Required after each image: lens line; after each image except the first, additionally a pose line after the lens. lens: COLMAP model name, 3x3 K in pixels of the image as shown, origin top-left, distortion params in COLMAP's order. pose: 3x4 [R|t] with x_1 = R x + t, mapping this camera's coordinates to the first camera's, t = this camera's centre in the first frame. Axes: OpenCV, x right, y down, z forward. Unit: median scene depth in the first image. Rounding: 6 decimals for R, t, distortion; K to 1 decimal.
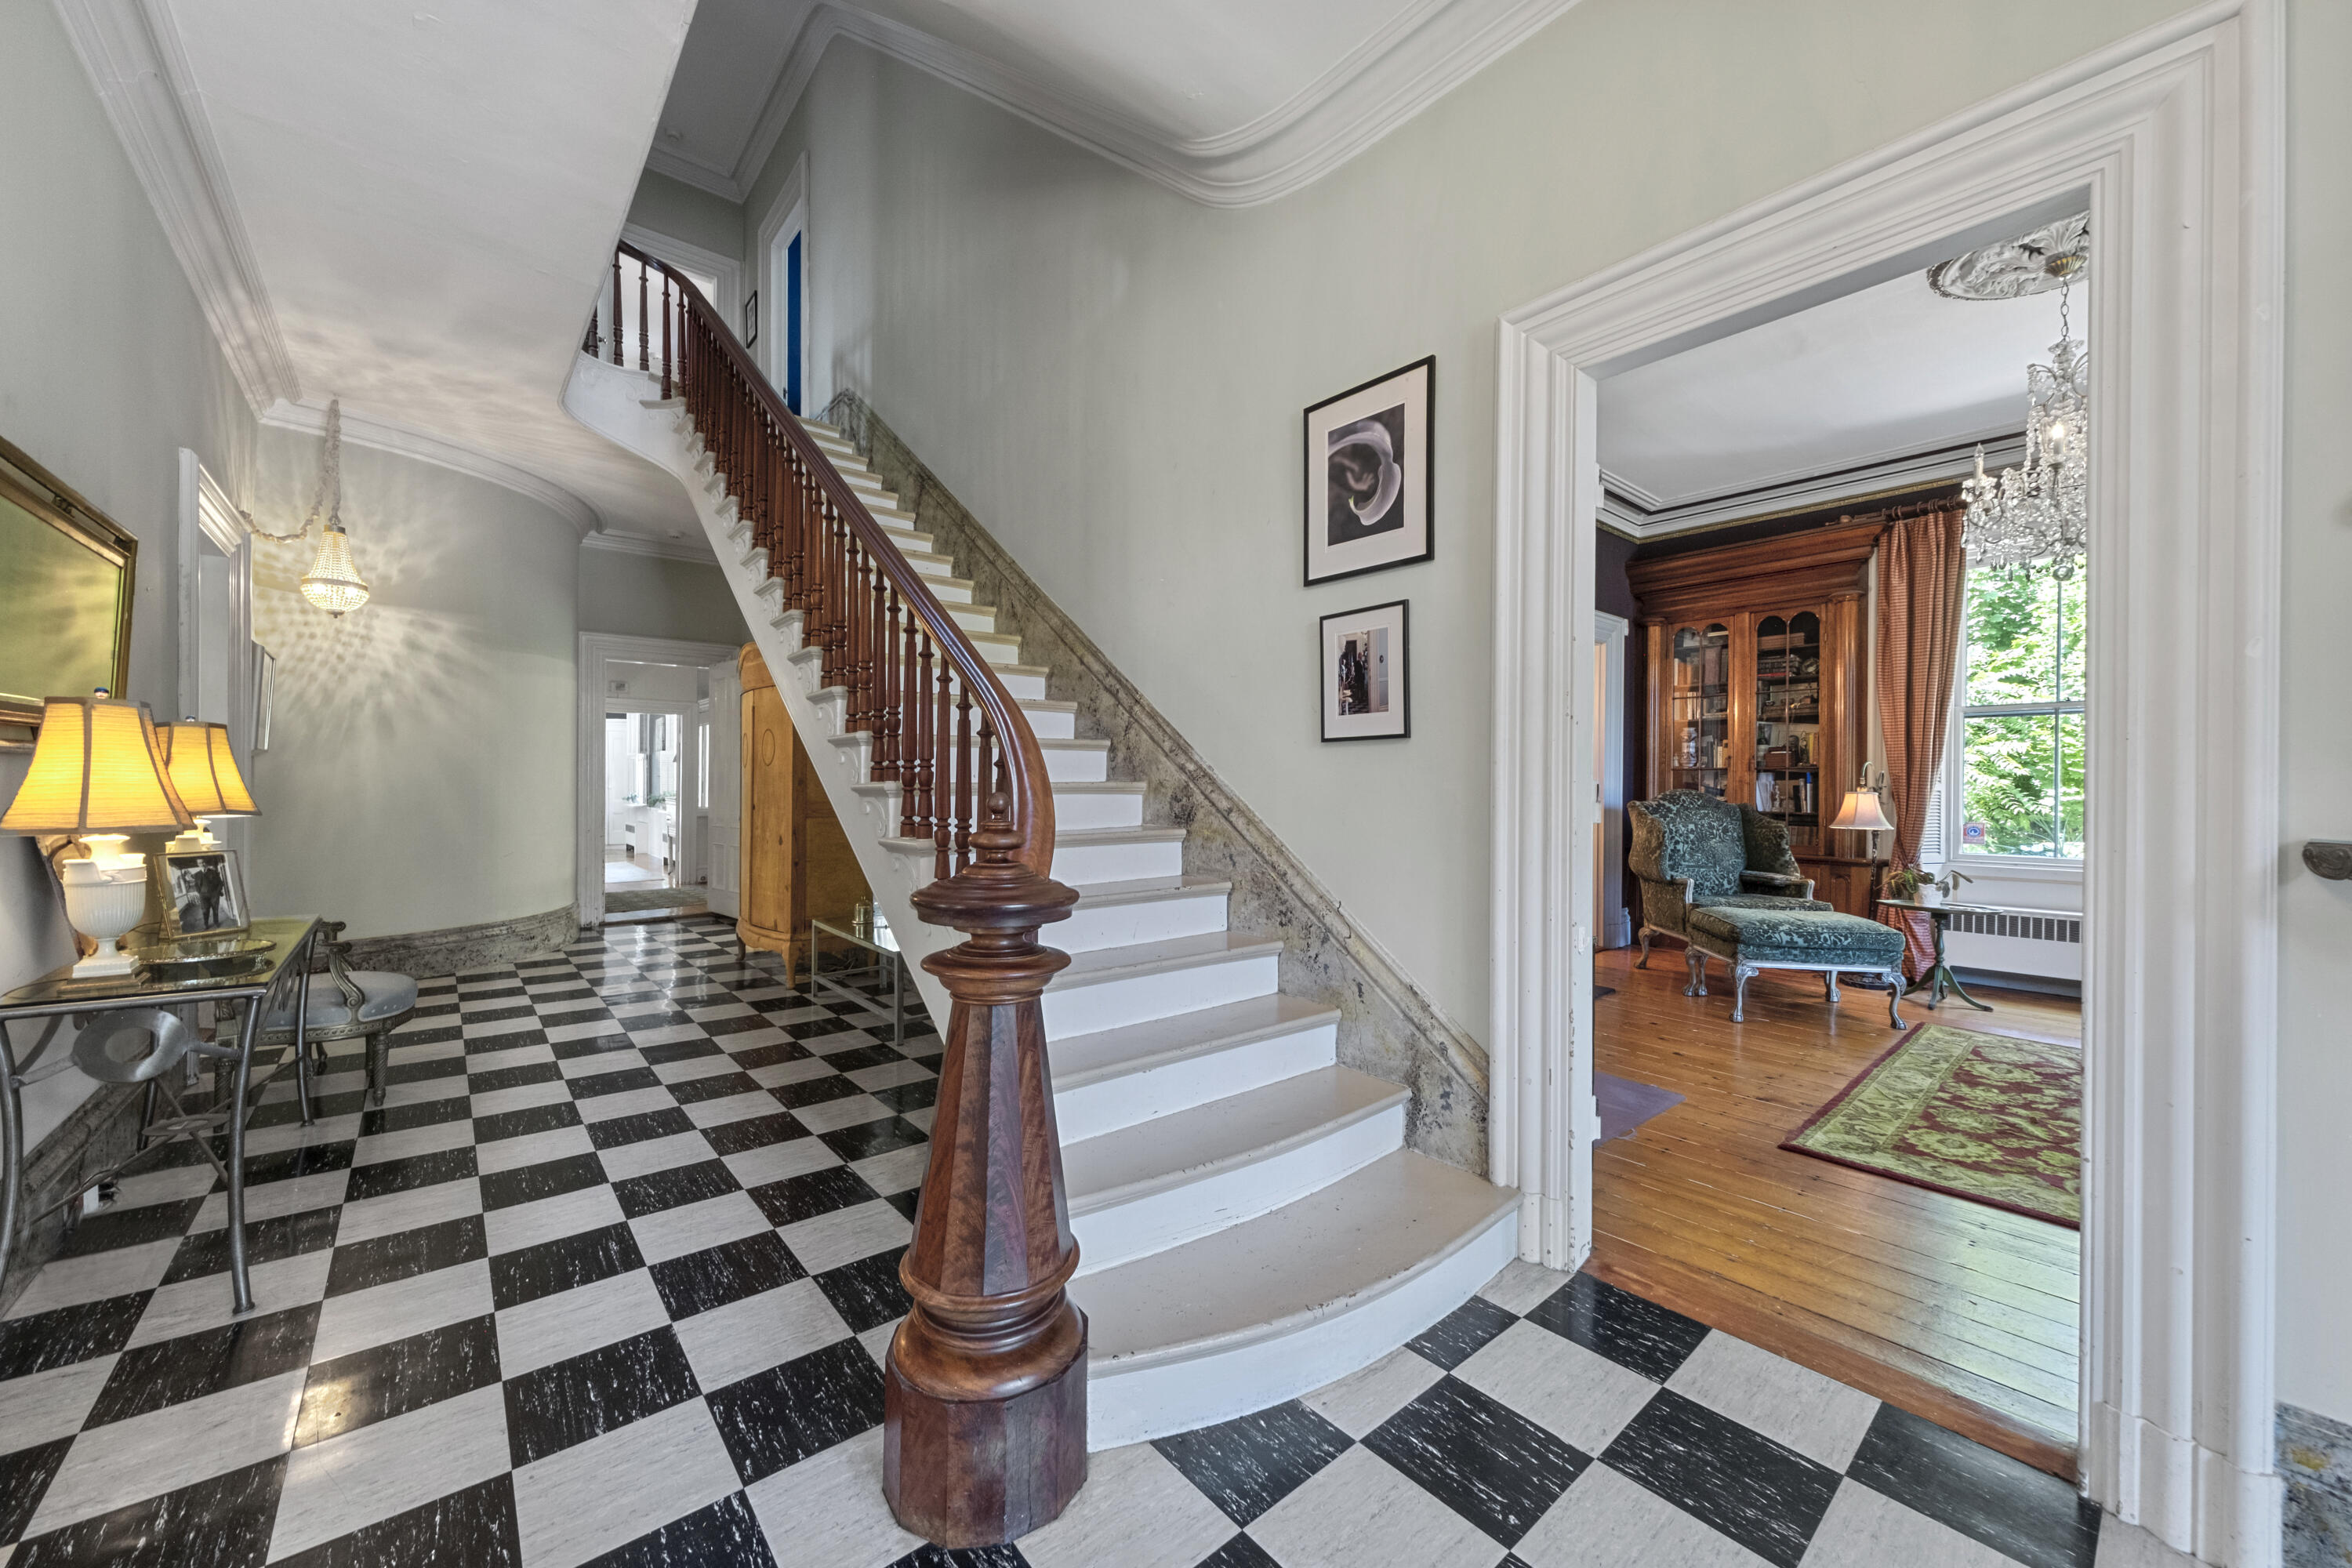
lens RADIAL K [[867.7, 0, 1176.0], [0, 867.7, 784.0], [0, 0, 1]] dist [0.001286, 0.000134]
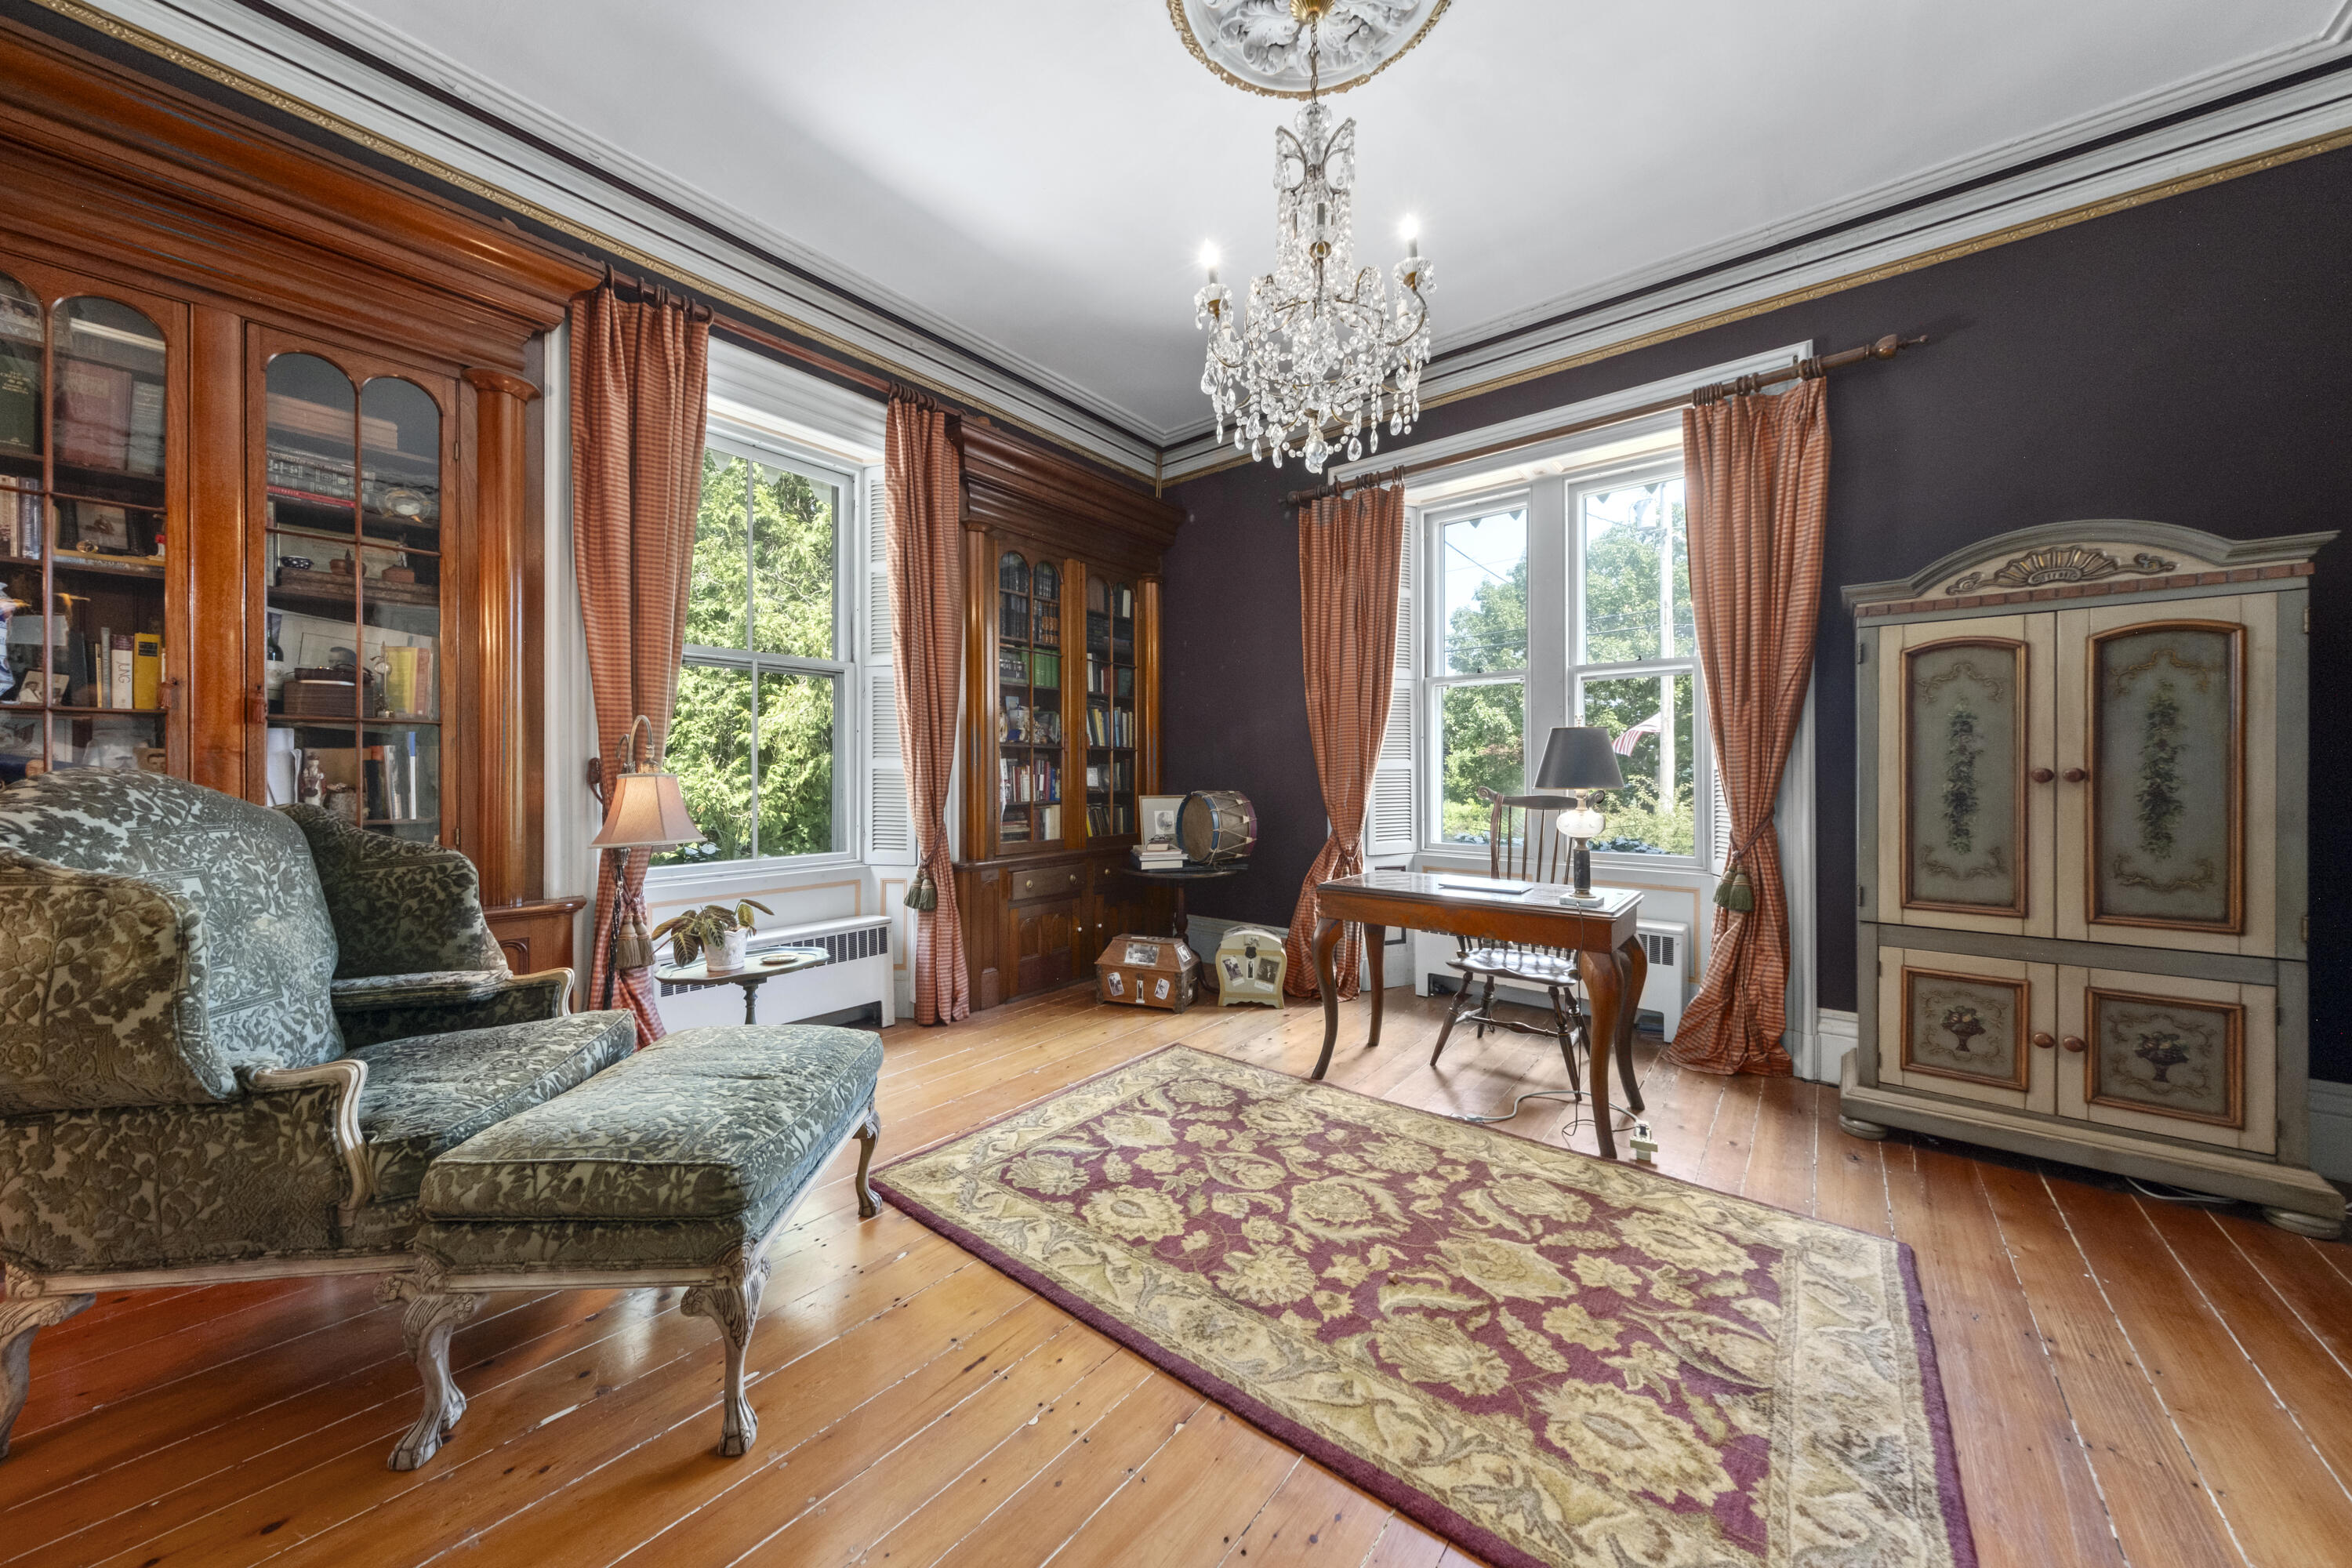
lens RADIAL K [[809.9, 0, 1177.2], [0, 809.9, 768.1], [0, 0, 1]] dist [0.006253, -0.000149]
pose [[-0.186550, -0.002781, 0.982442, 0.405717], [-0.004359, 0.999988, 0.002003, 0.006582], [-0.982436, -0.003908, -0.186560, 1.211738]]
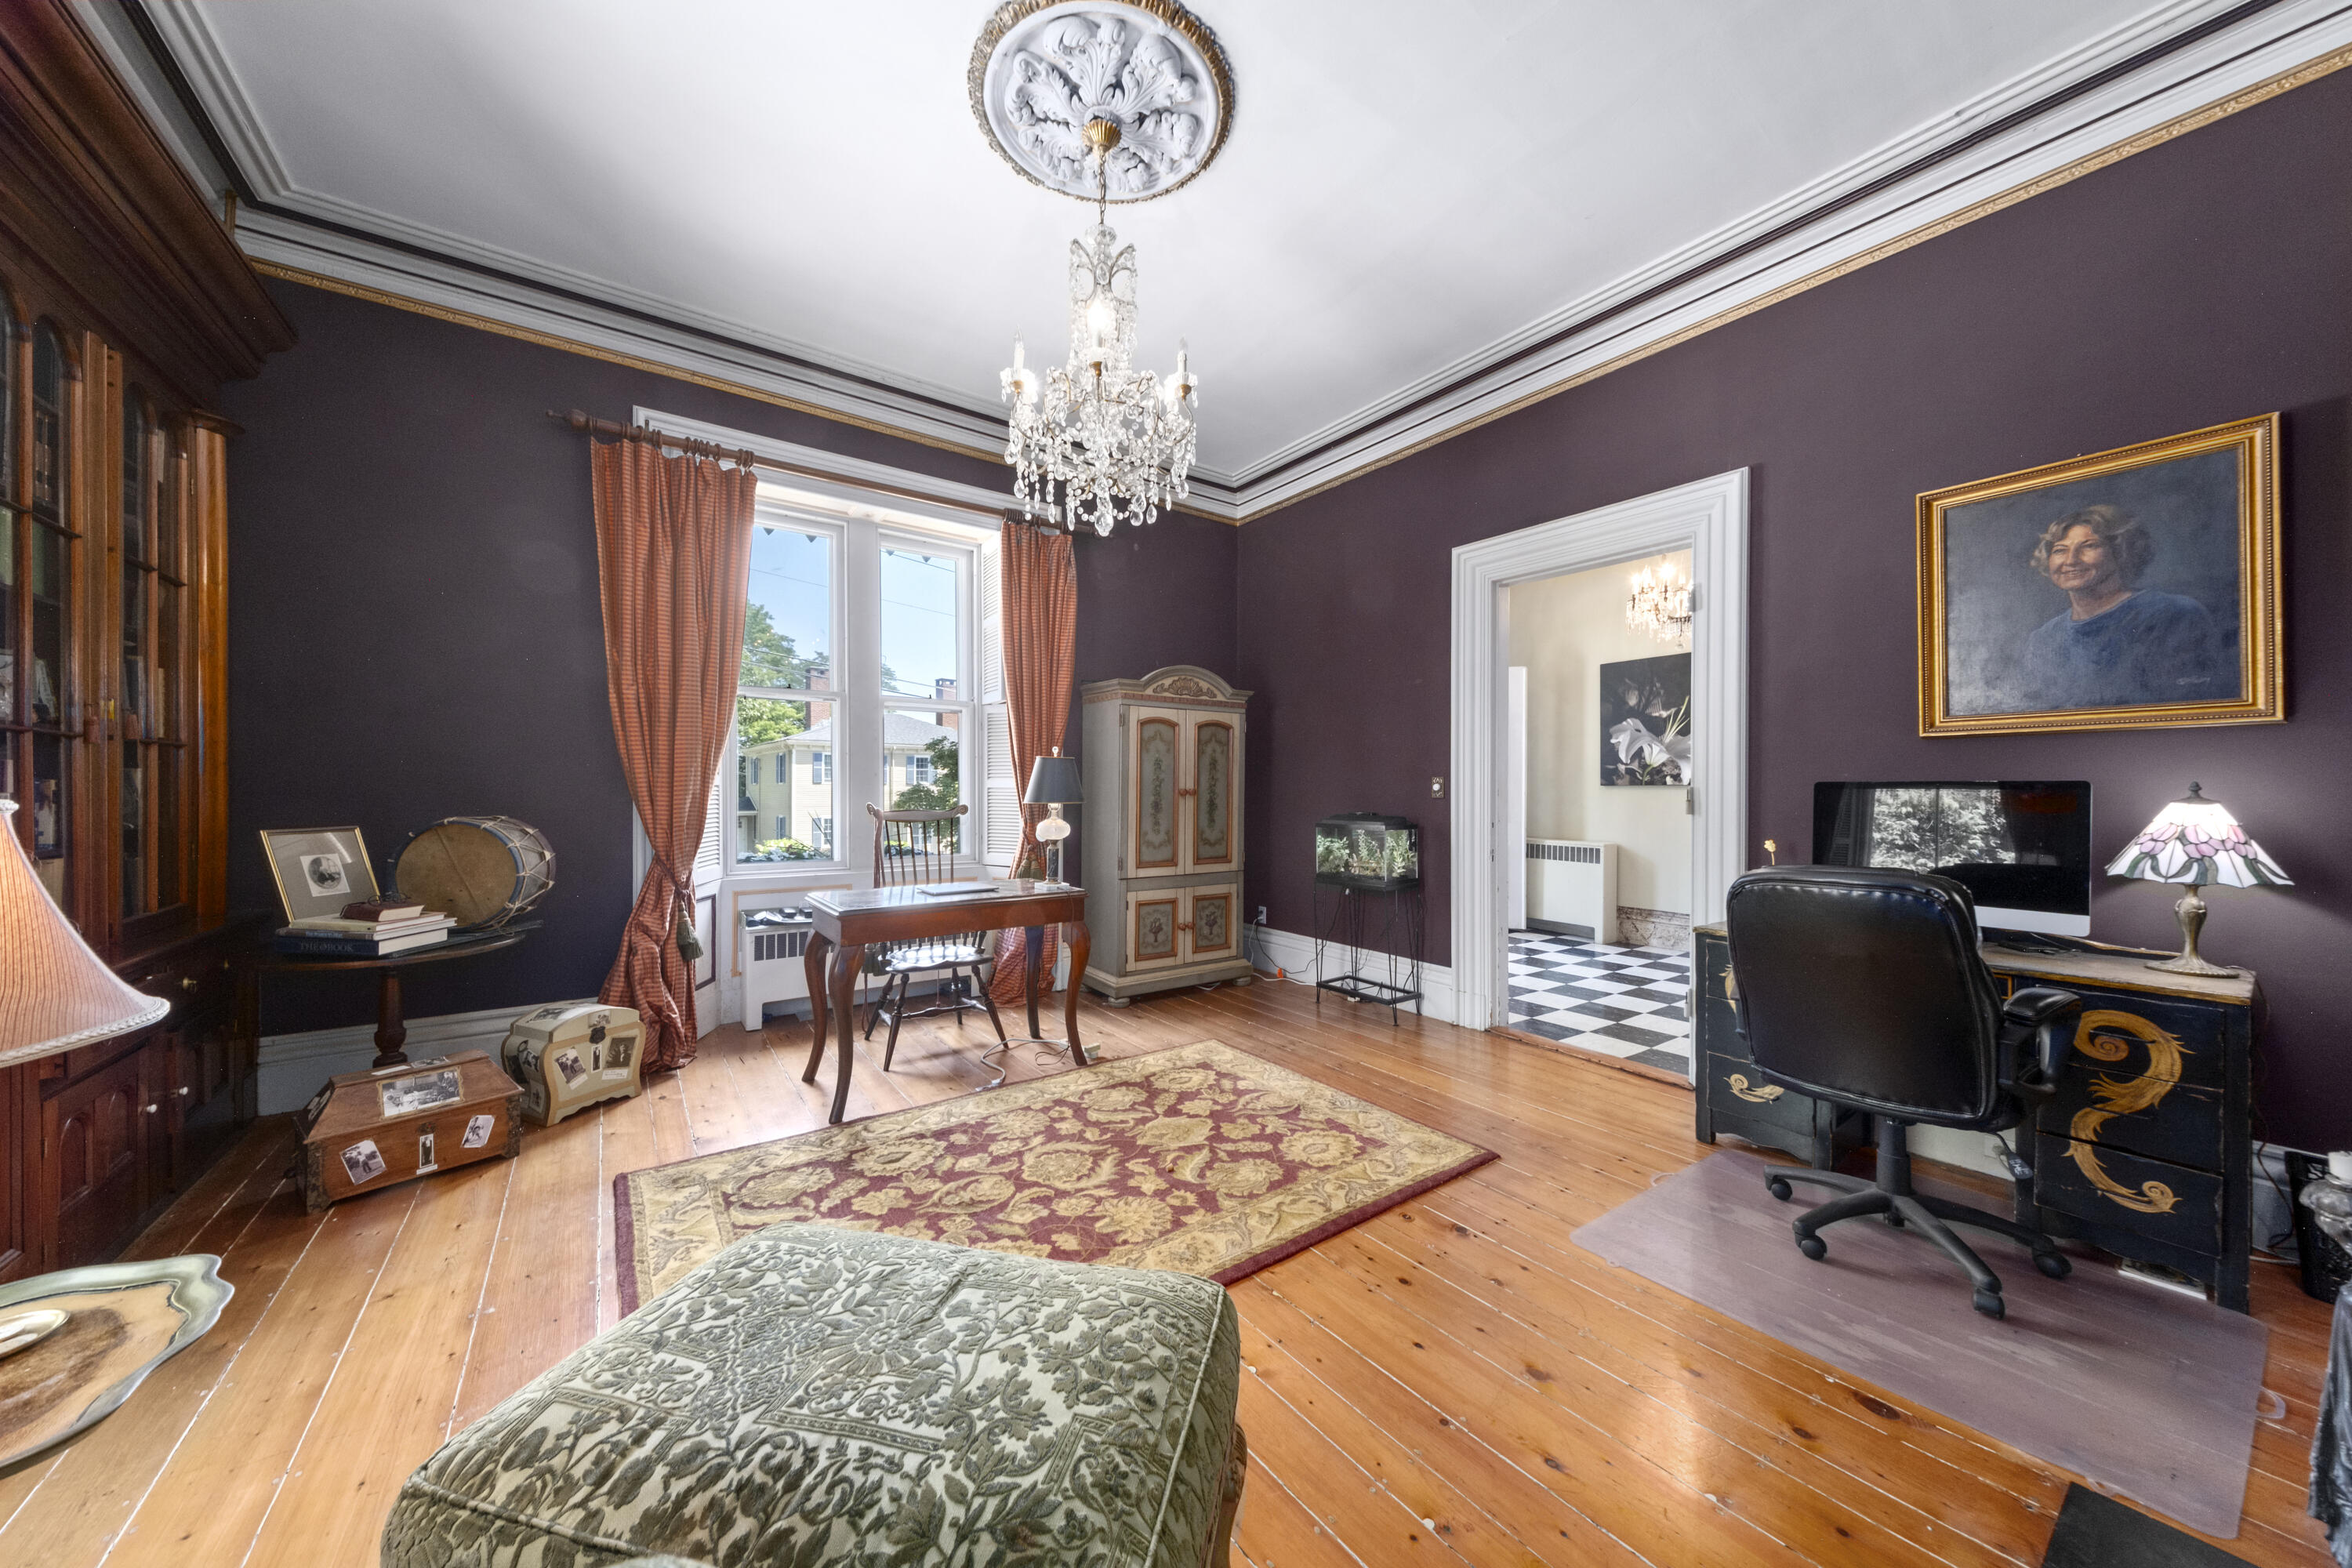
lens RADIAL K [[799.2, 0, 1181.3], [0, 799.2, 782.6], [0, 0, 1]] dist [0.016012, -0.000174]
pose [[-0.996962, -0.012172, 0.076930, 0.876295], [-0.012935, 0.999872, -0.009437, 0.007509], [-0.076805, -0.010403, -0.996992, 1.718962]]
